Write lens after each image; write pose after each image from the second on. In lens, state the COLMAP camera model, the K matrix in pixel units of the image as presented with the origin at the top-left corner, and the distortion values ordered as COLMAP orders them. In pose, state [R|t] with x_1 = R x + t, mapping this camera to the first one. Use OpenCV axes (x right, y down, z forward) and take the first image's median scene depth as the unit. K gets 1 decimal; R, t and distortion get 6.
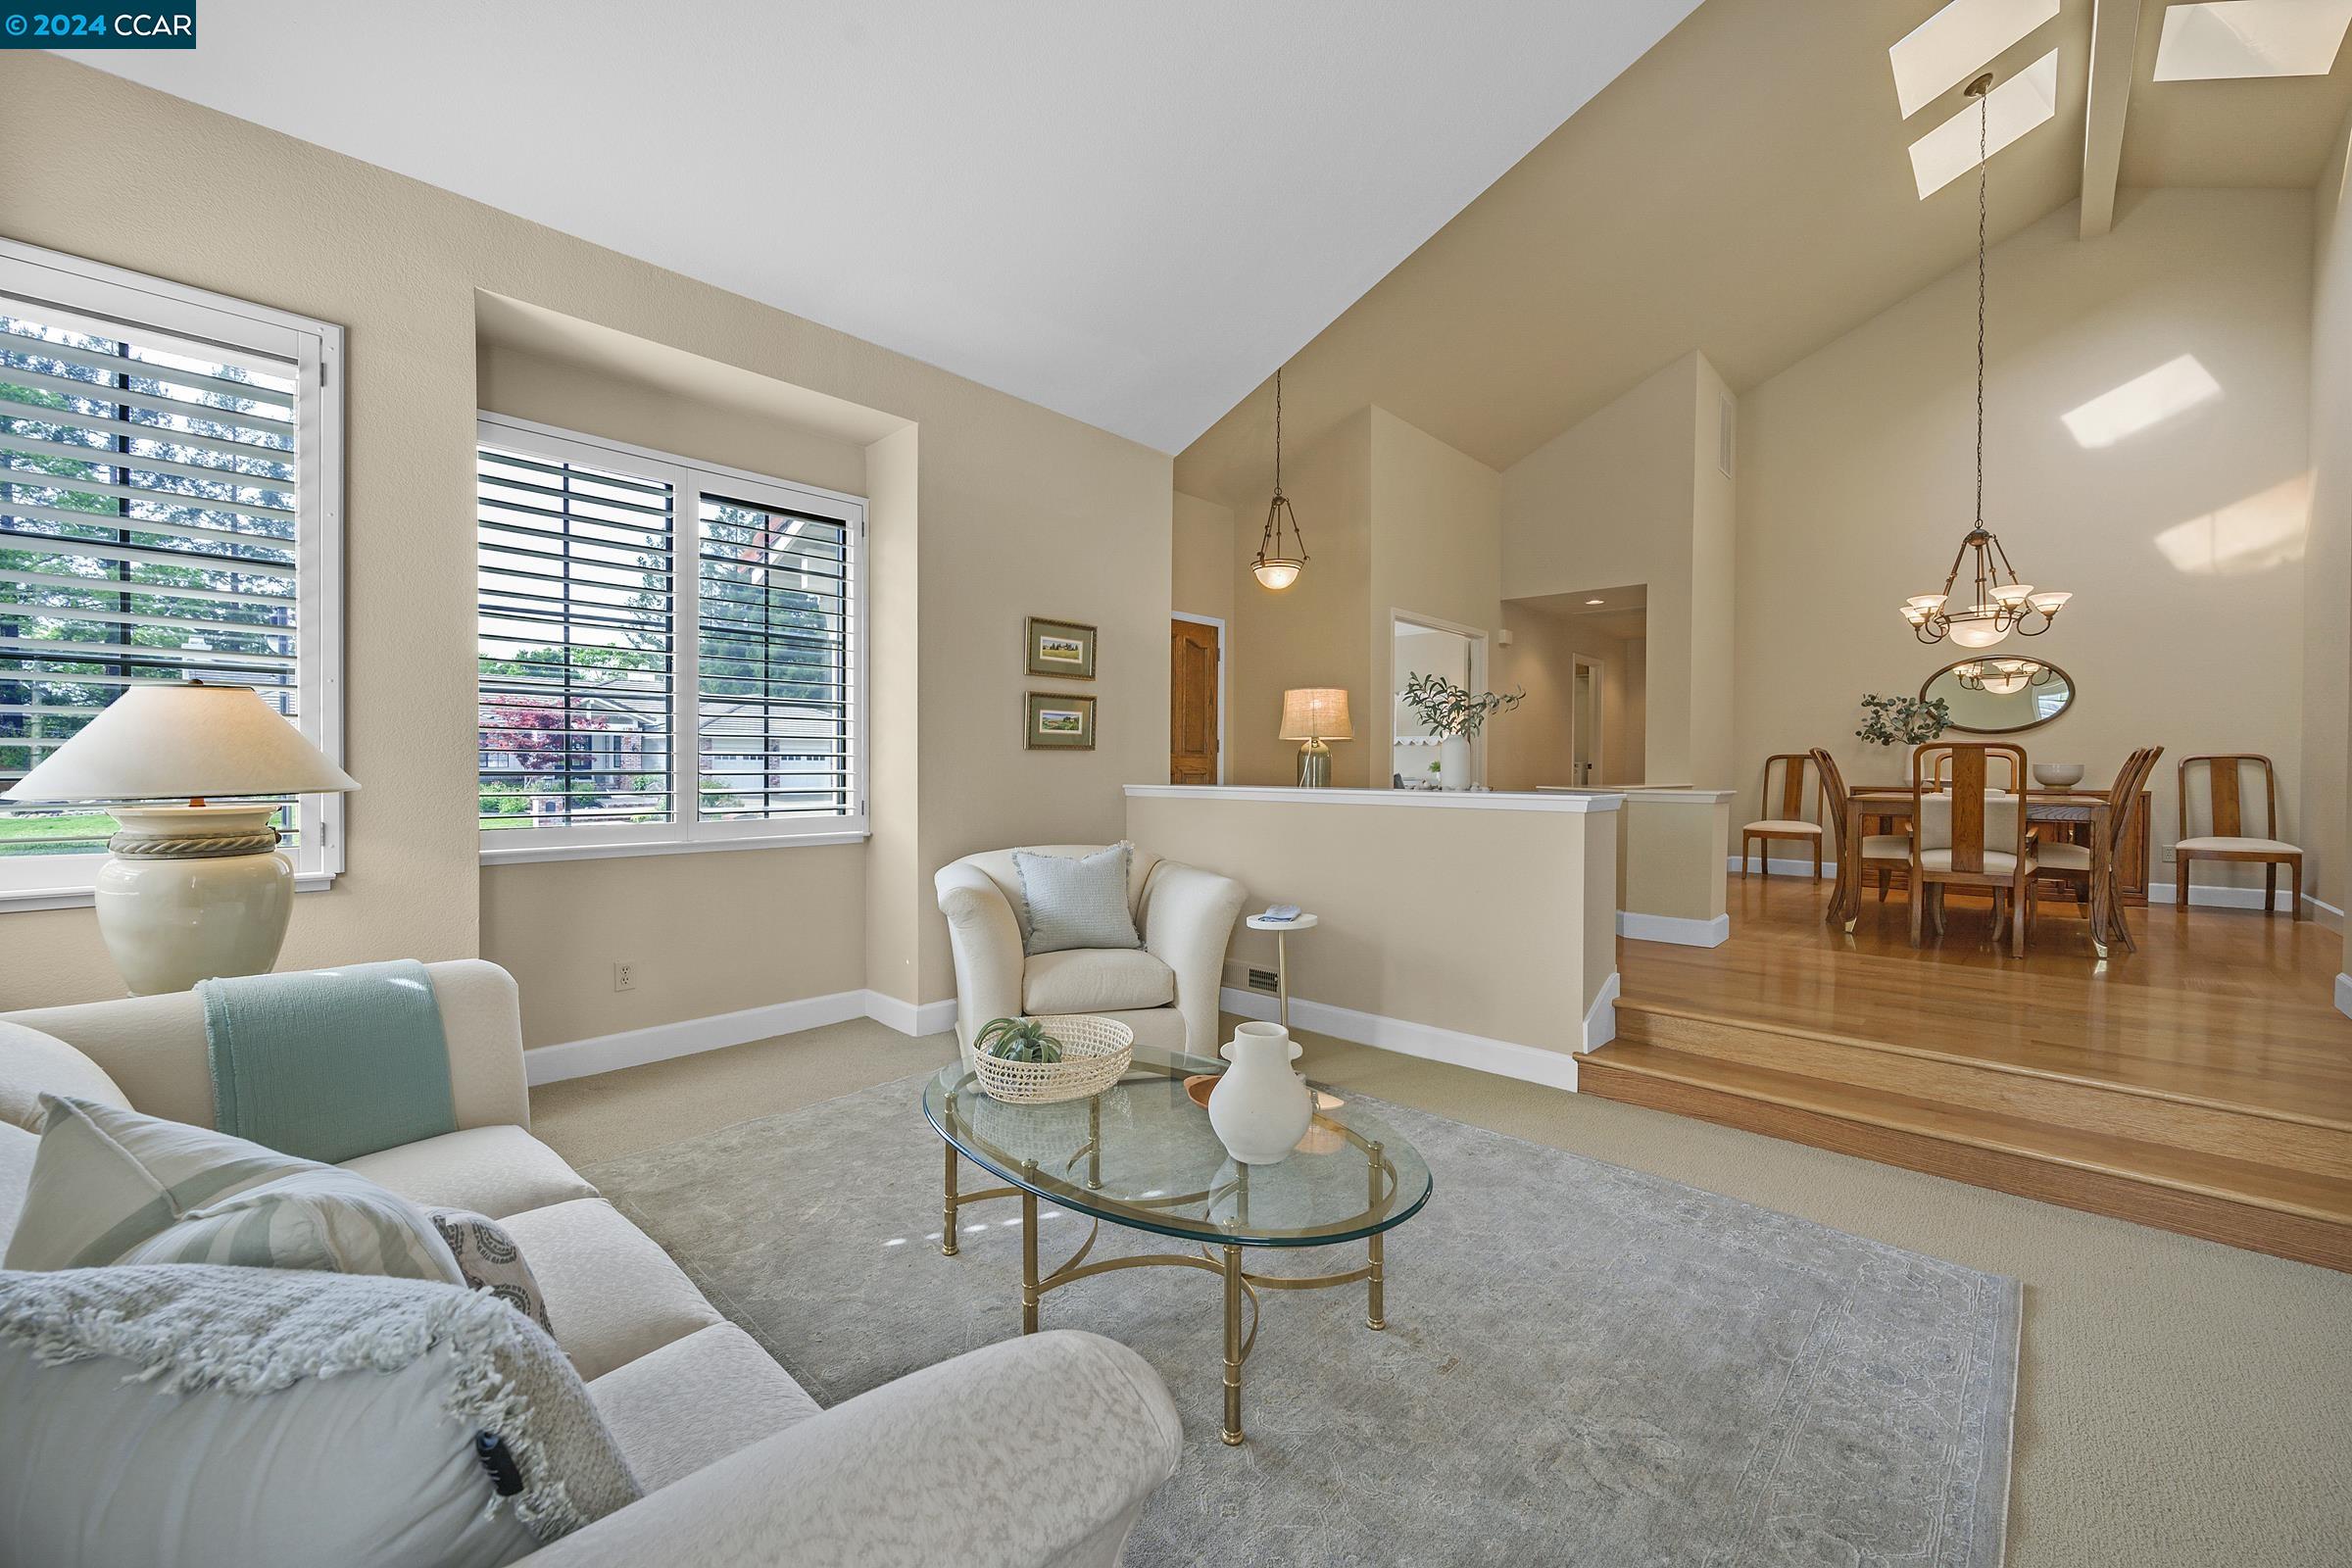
lens RADIAL K [[940.8, 0, 1183.1], [0, 940.8, 776.2], [0, 0, 1]] dist [-0.003163, 0.000269]
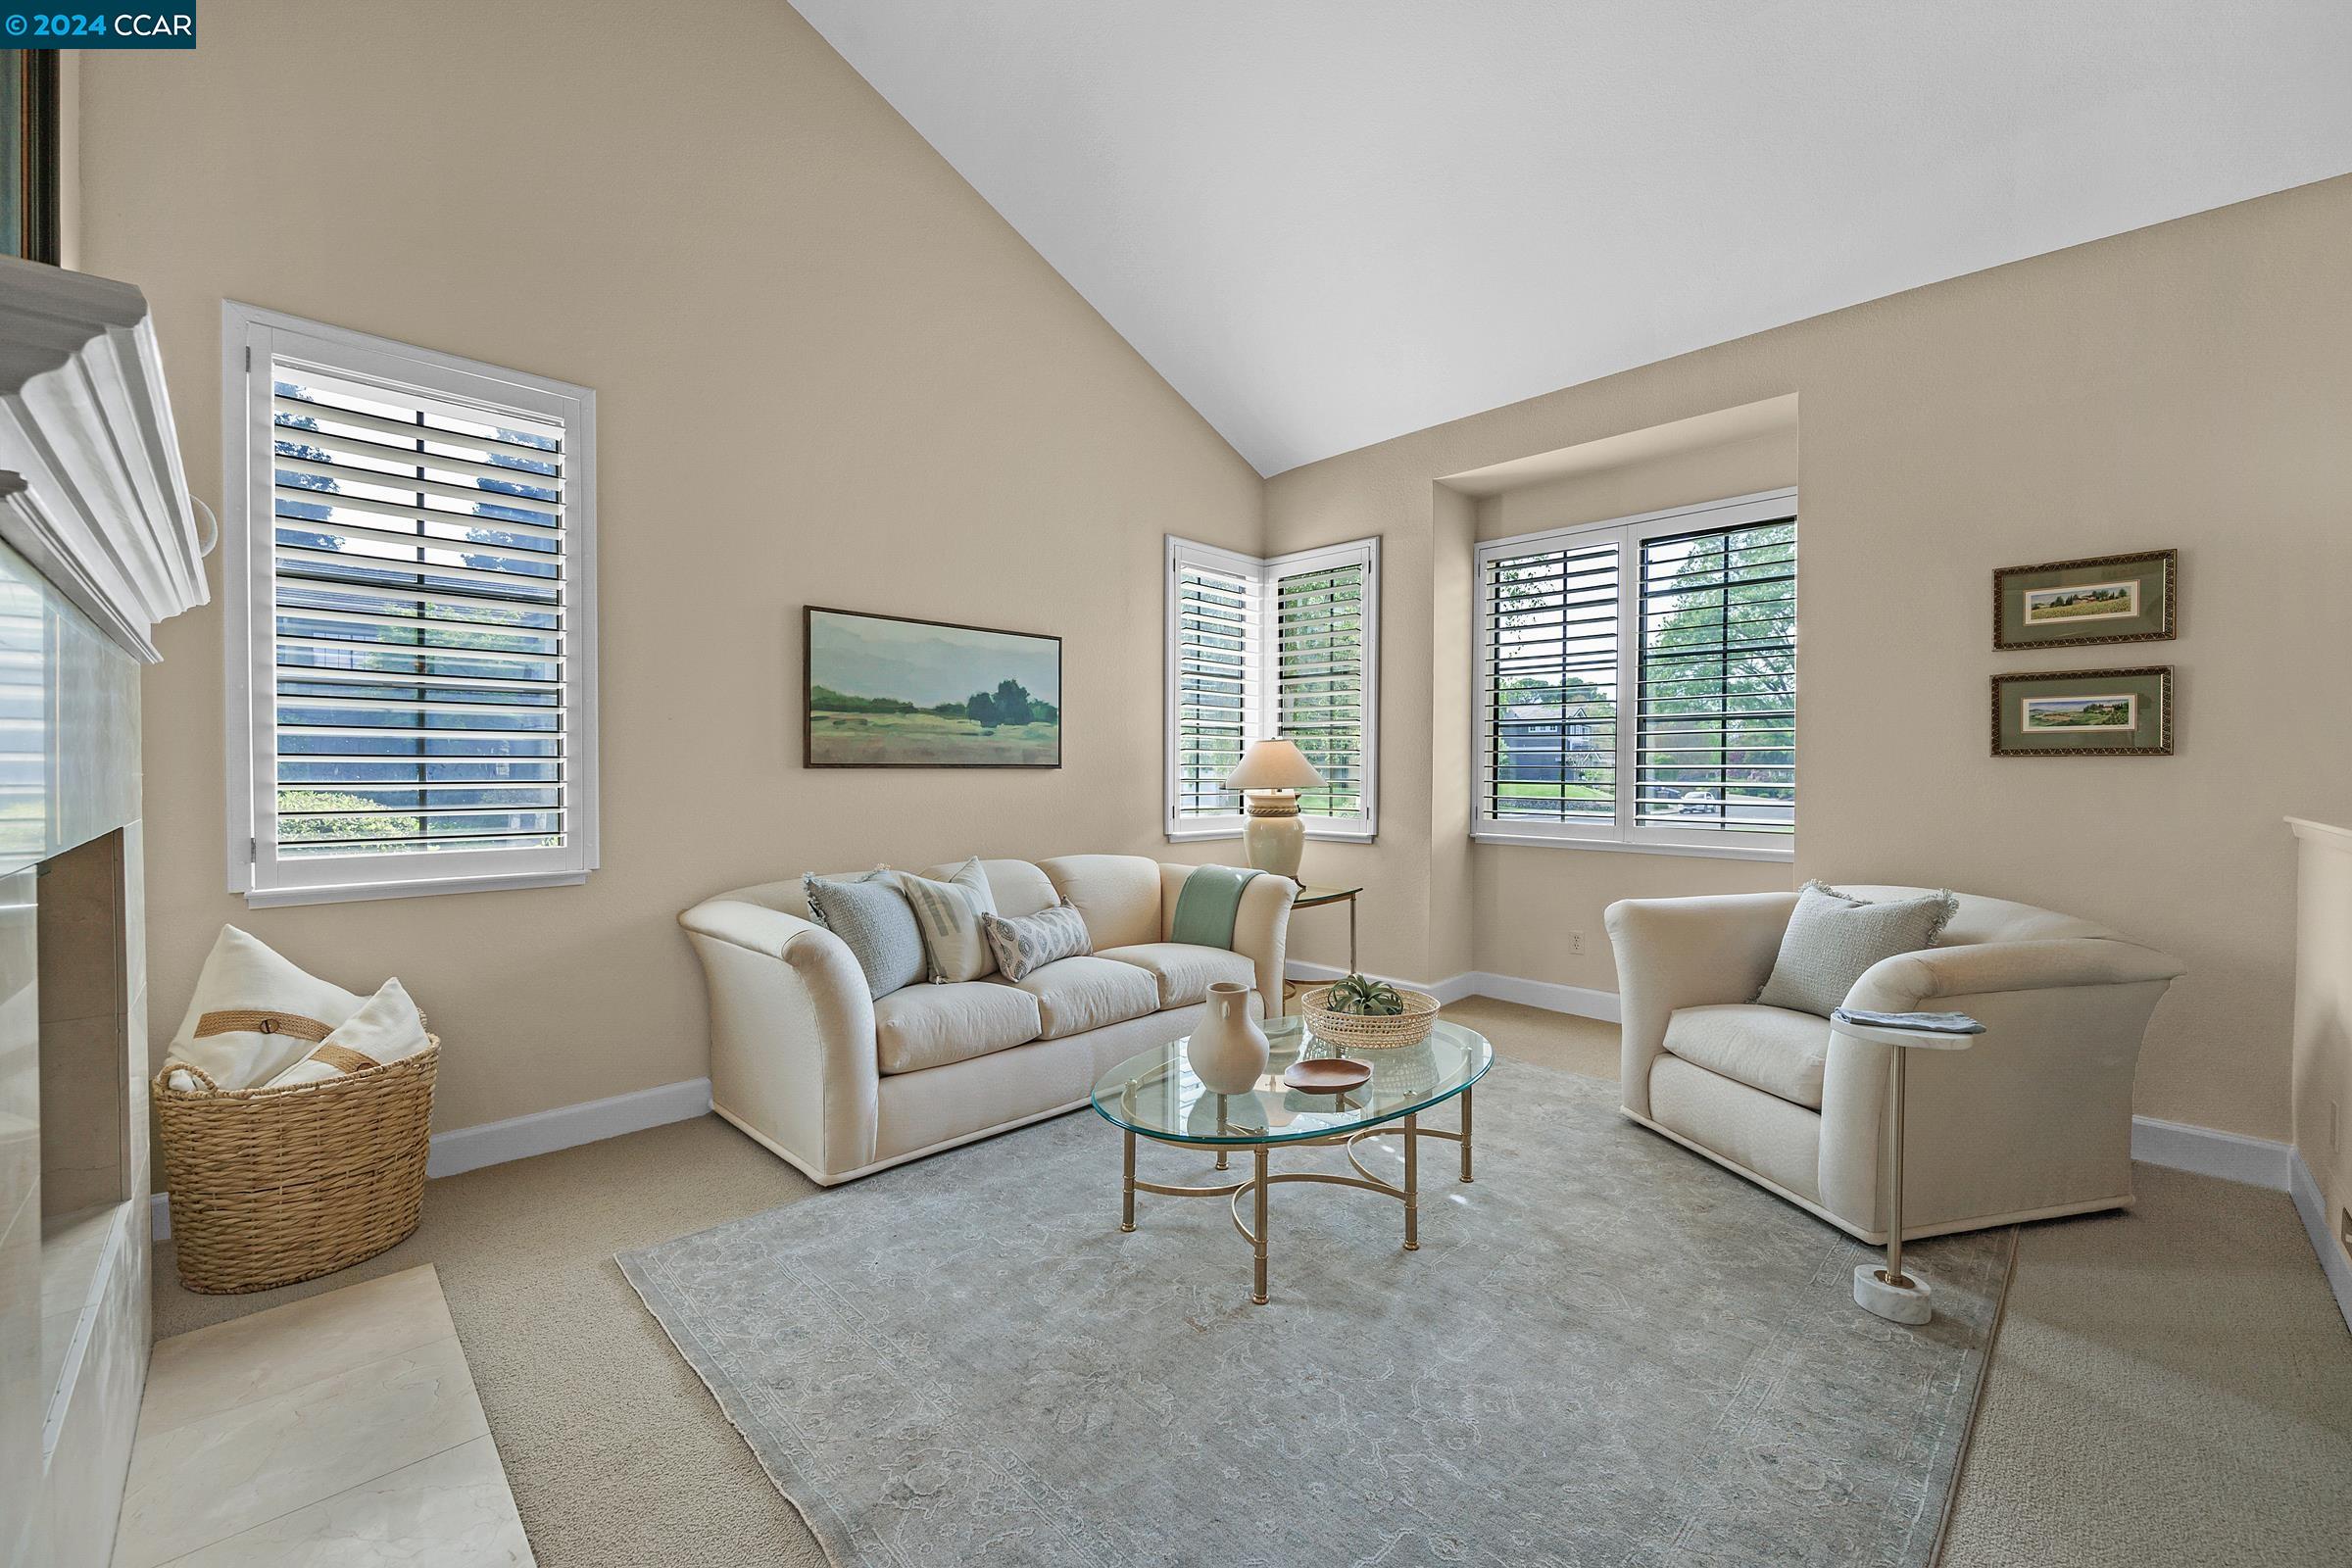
lens RADIAL K [[940.8, 0, 1183.1], [0, 940.8, 776.2], [0, 0, 1]] dist [-0.003163, 0.000269]
pose [[-0.046325, -0.004331, -0.998917, 0.561046], [-0.020194, 0.999790, -0.003398, 0.000745], [0.998722, 0.020014, -0.046403, 0.418456]]
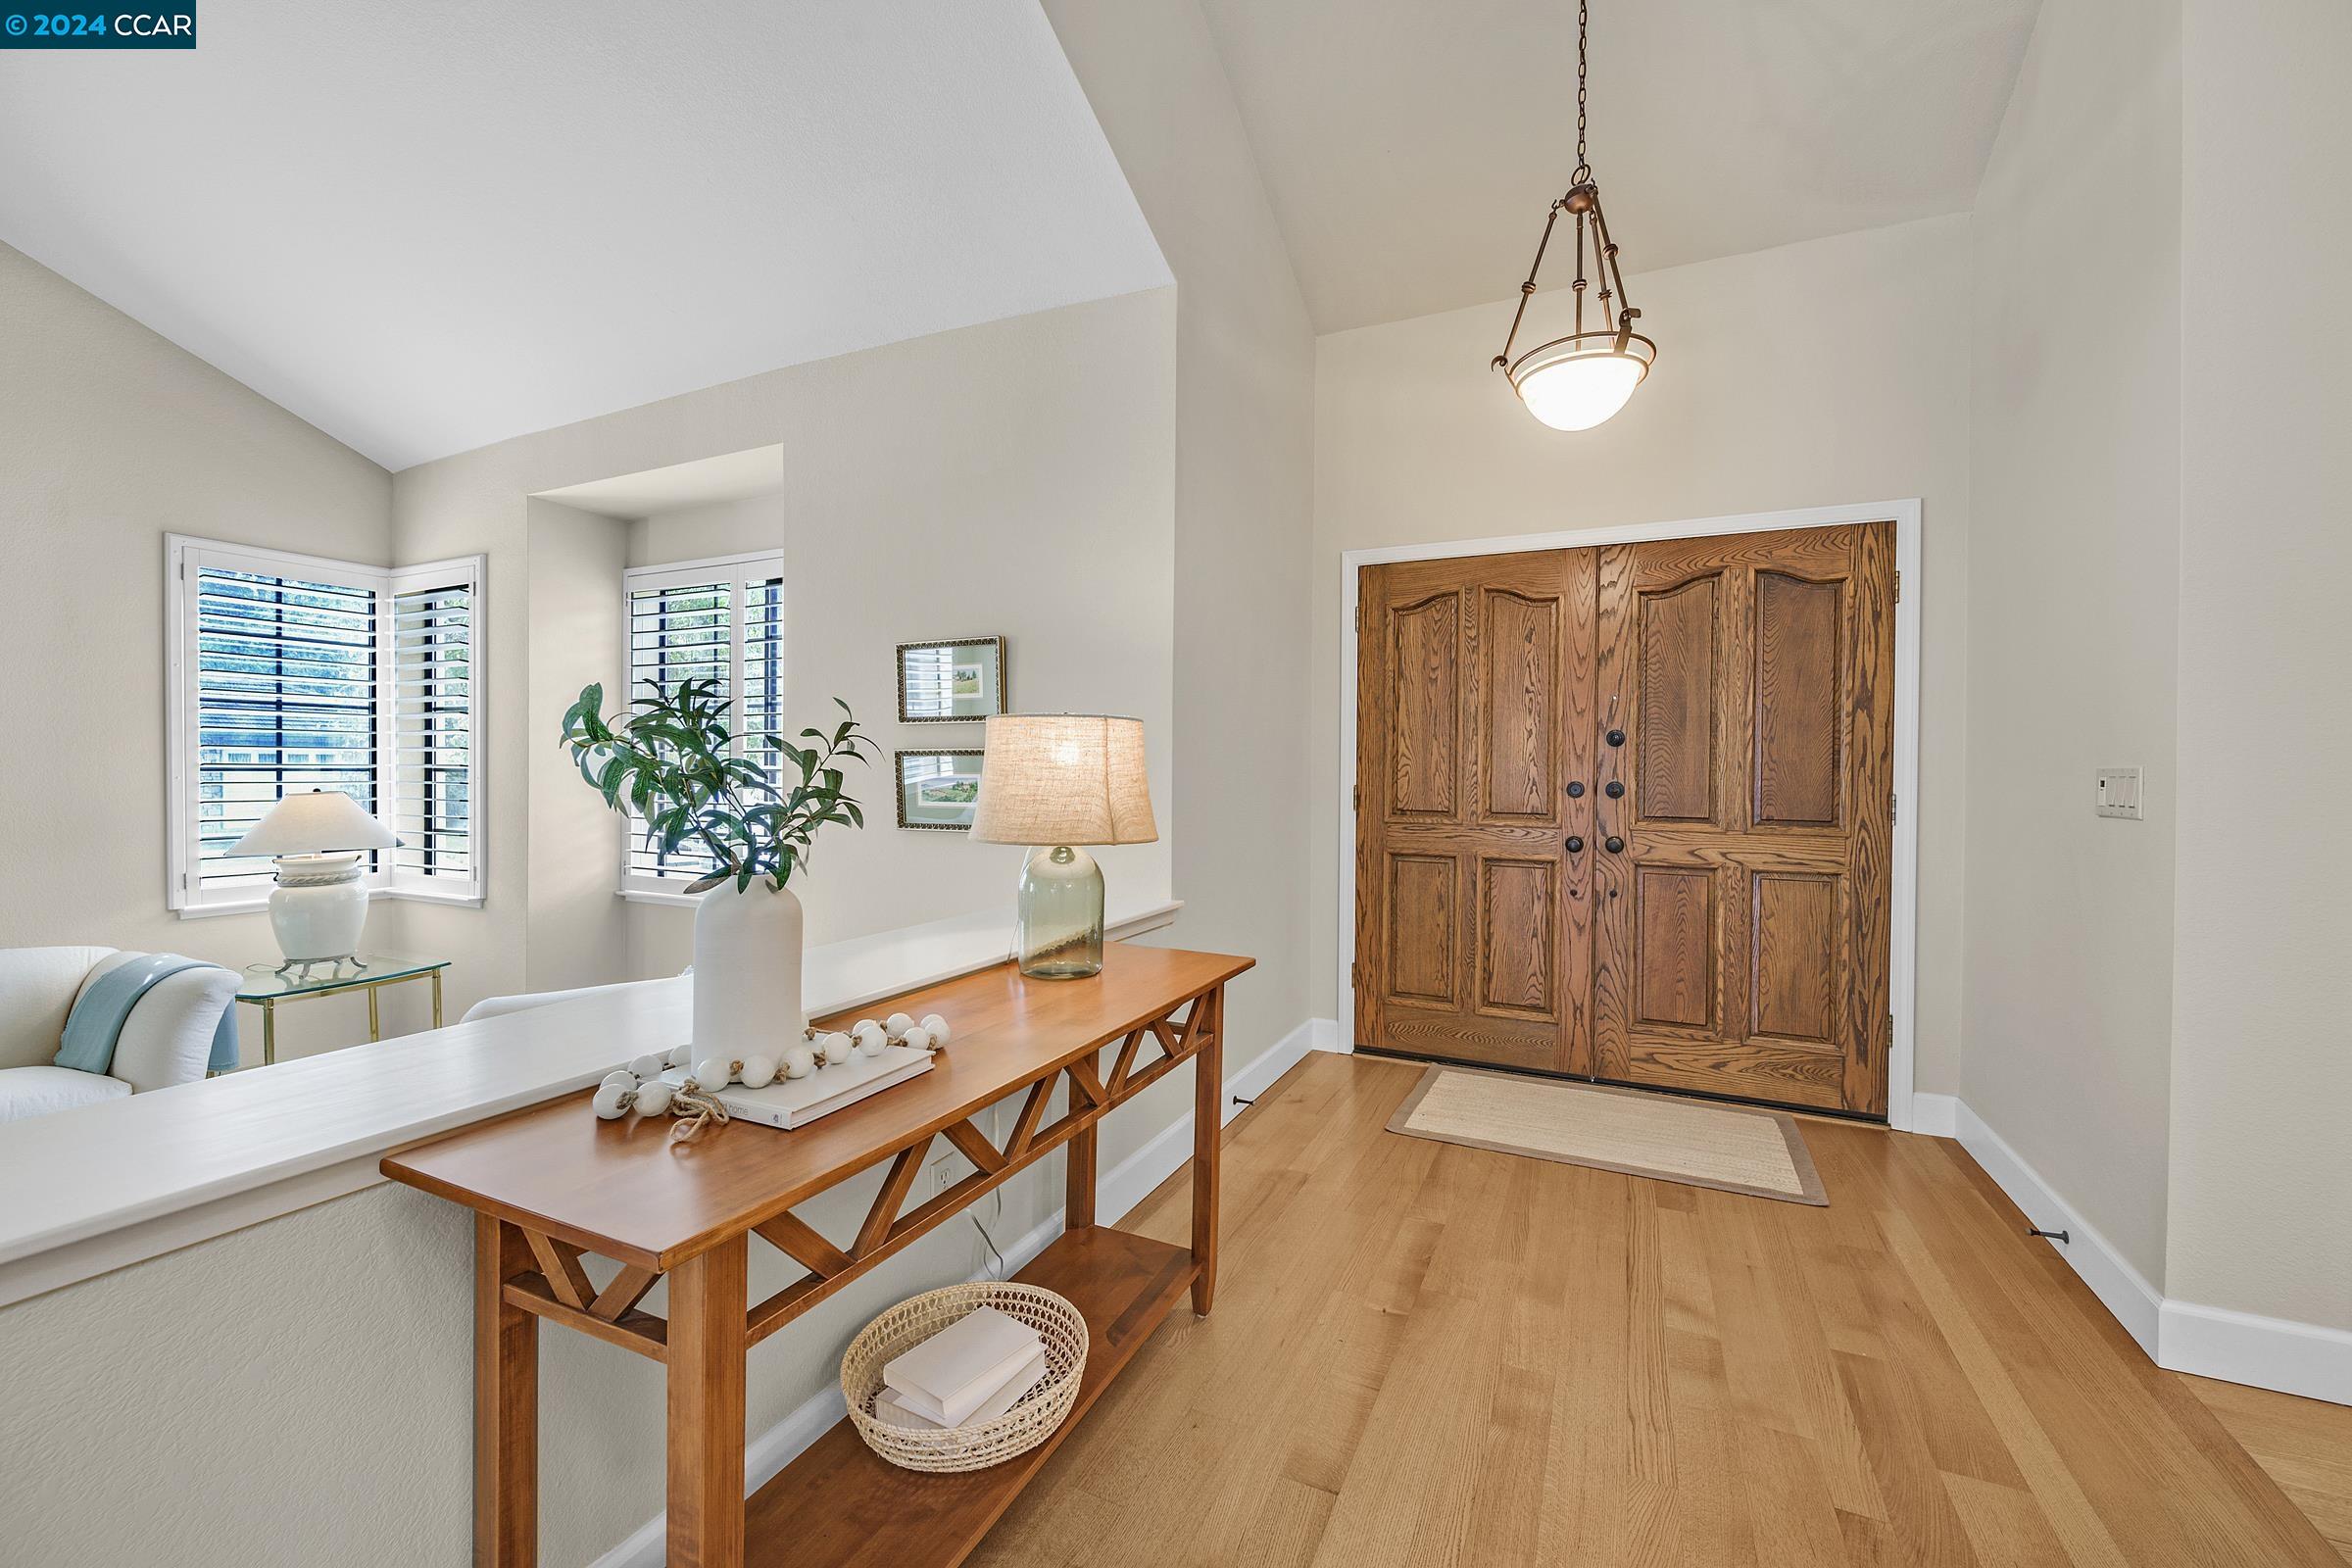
lens RADIAL K [[940.8, 0, 1183.1], [0, 940.8, 776.2], [0, 0, 1]] dist [-0.003163, 0.000269]
pose [[0.288723, 0.001388, -0.957412, 0.569582], [-0.015047, 0.999882, -0.003088, -0.068905], [0.957294, 0.015298, 0.288710, 0.983050]]
